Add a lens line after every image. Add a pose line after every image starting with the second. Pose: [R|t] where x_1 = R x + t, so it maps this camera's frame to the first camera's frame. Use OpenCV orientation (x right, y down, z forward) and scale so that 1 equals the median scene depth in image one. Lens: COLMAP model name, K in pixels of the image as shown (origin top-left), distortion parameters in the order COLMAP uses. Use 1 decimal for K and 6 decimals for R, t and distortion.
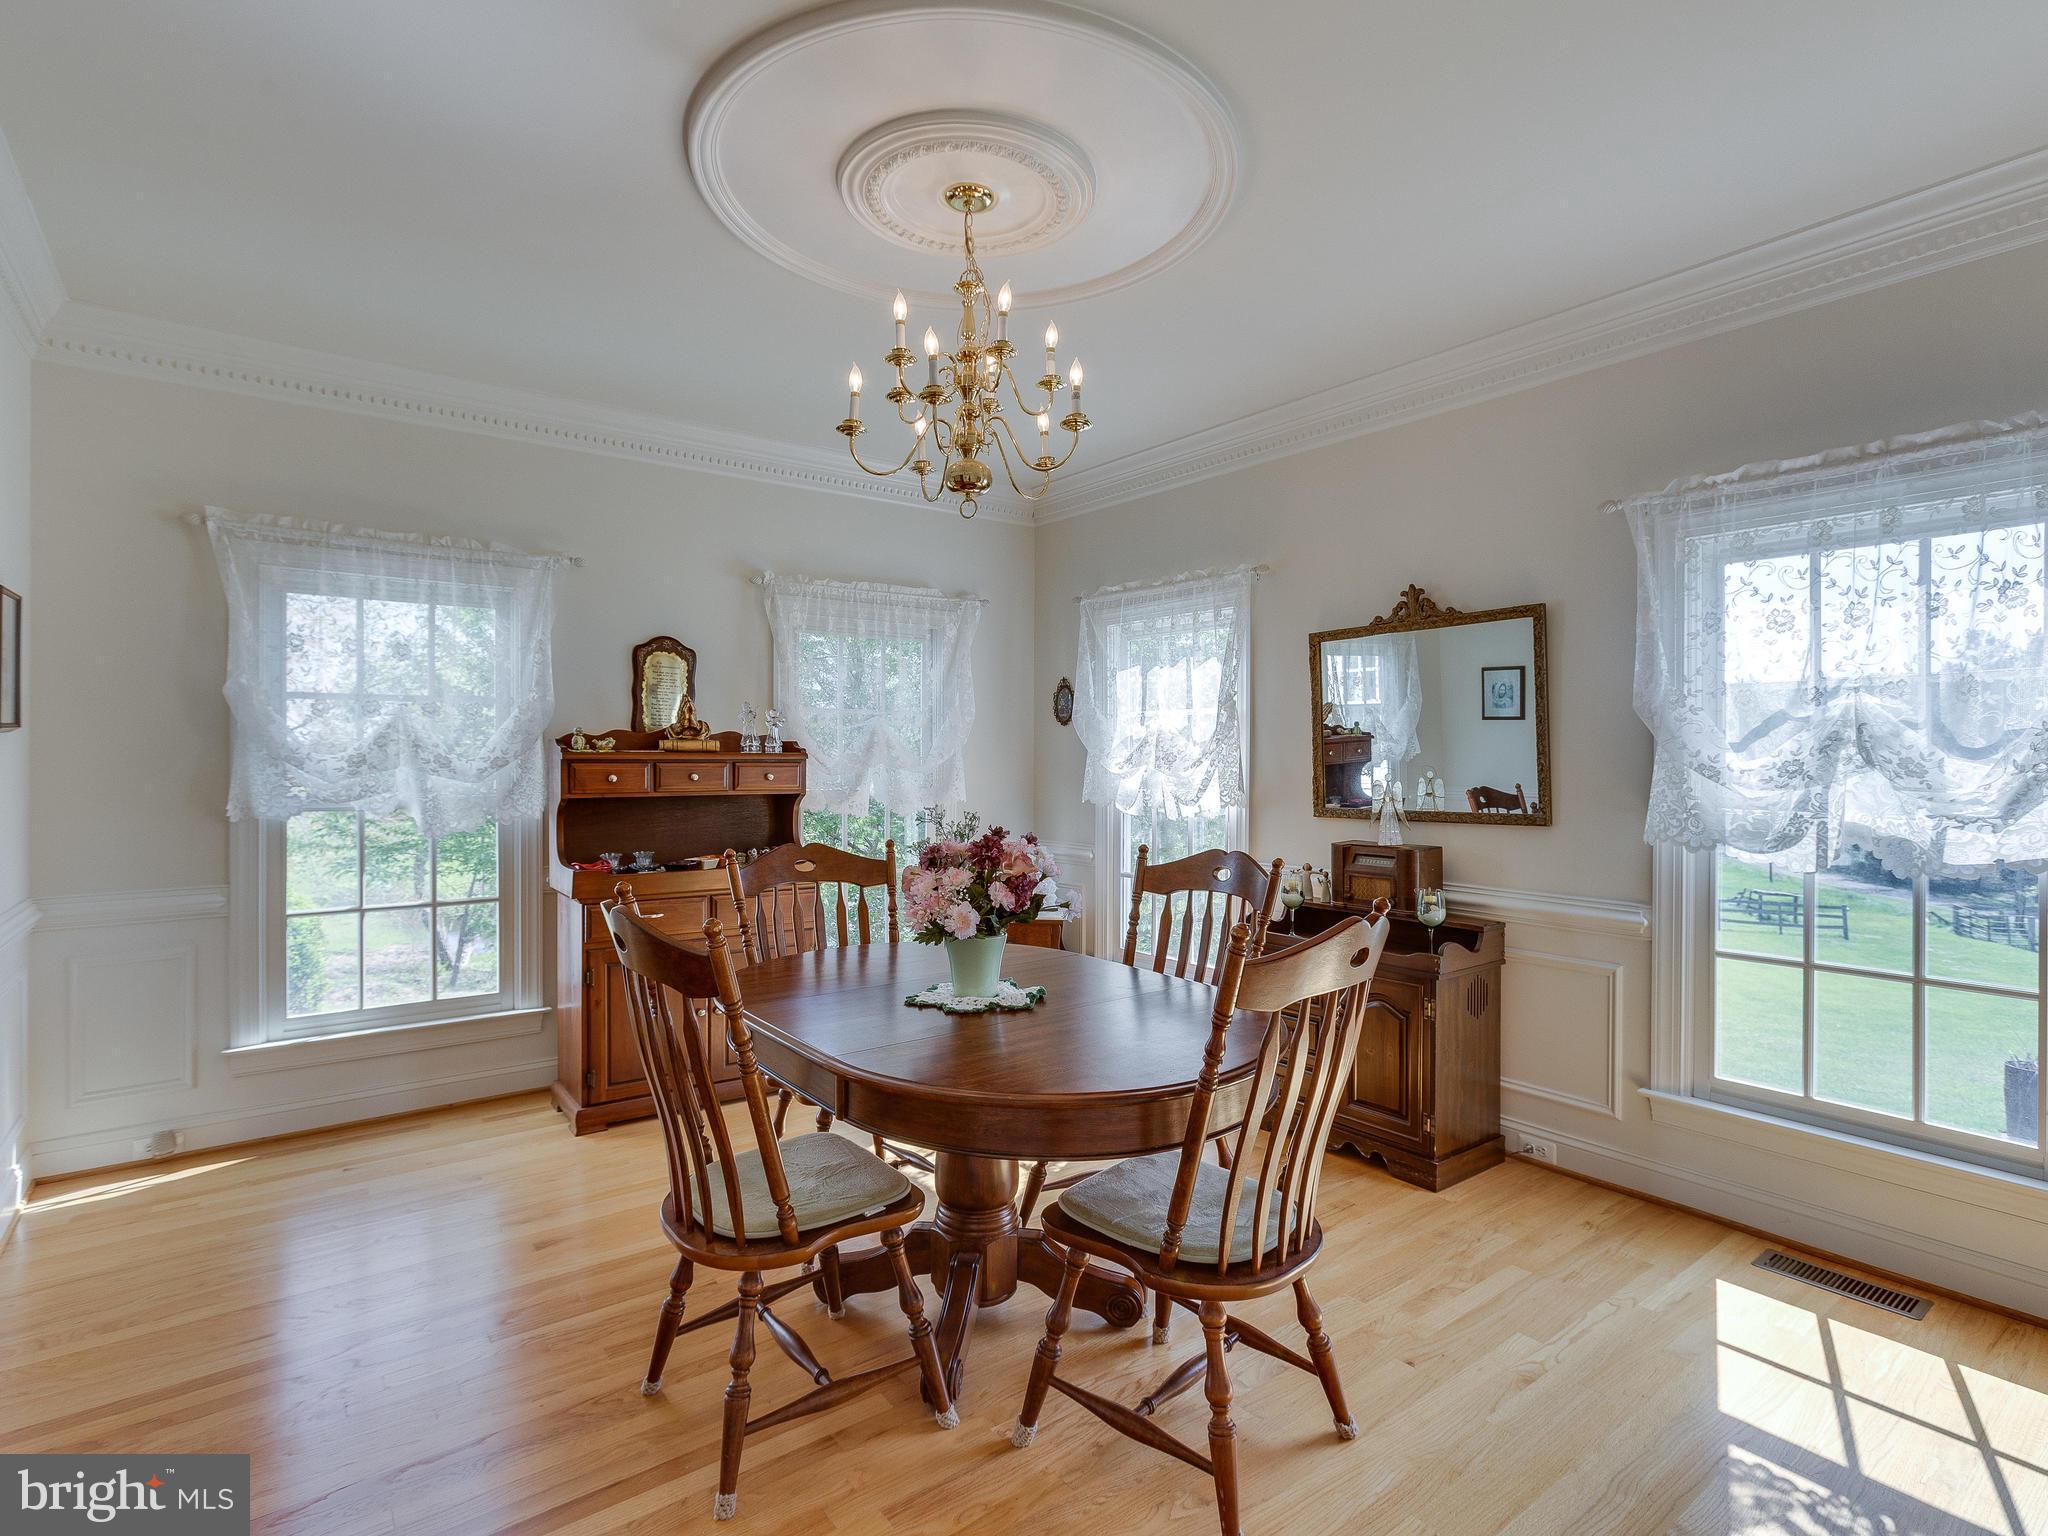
lens RADIAL K [[1028.3, 0, 972.6], [0, 1028.3, 756.3], [0, 0, 1]] dist [-0.007801, -0.000255]
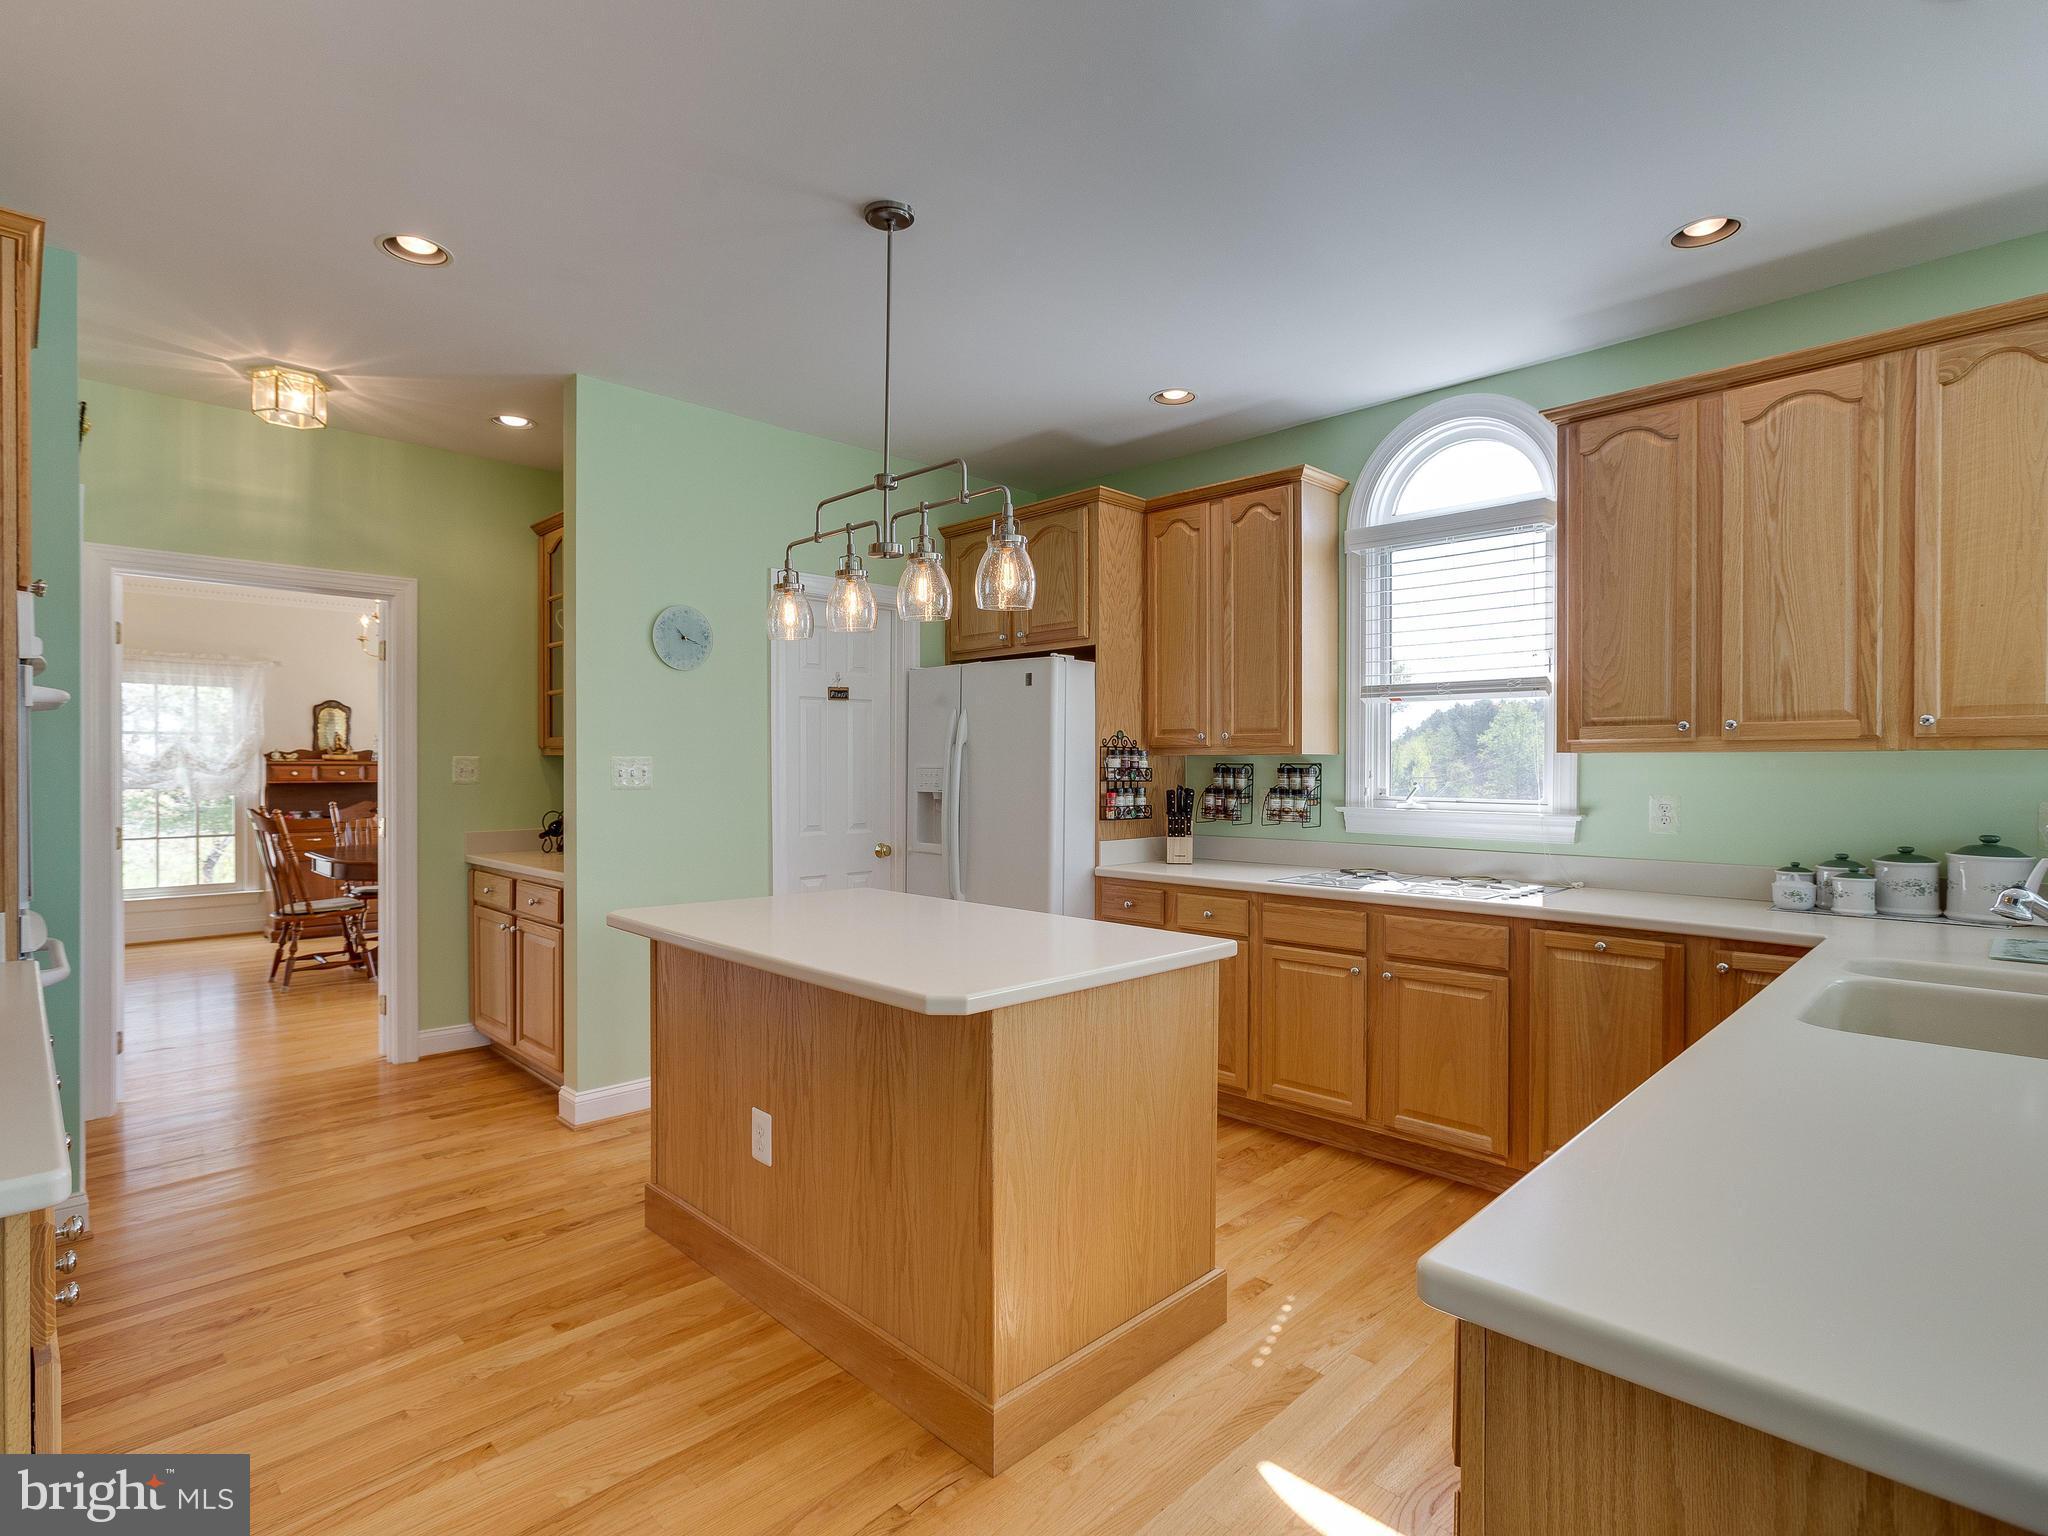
lens RADIAL K [[1028.3, 0, 1010.0], [0, 1028.3, 773.5], [0, 0, 1]] dist [-0.007801, -0.000255]
pose [[0.982266, -0.000521, 0.187493, 0.649480], [-0.001276, 0.999954, 0.009464, 0.000859], [-0.187489, -0.009535, 0.982220, -1.240767]]
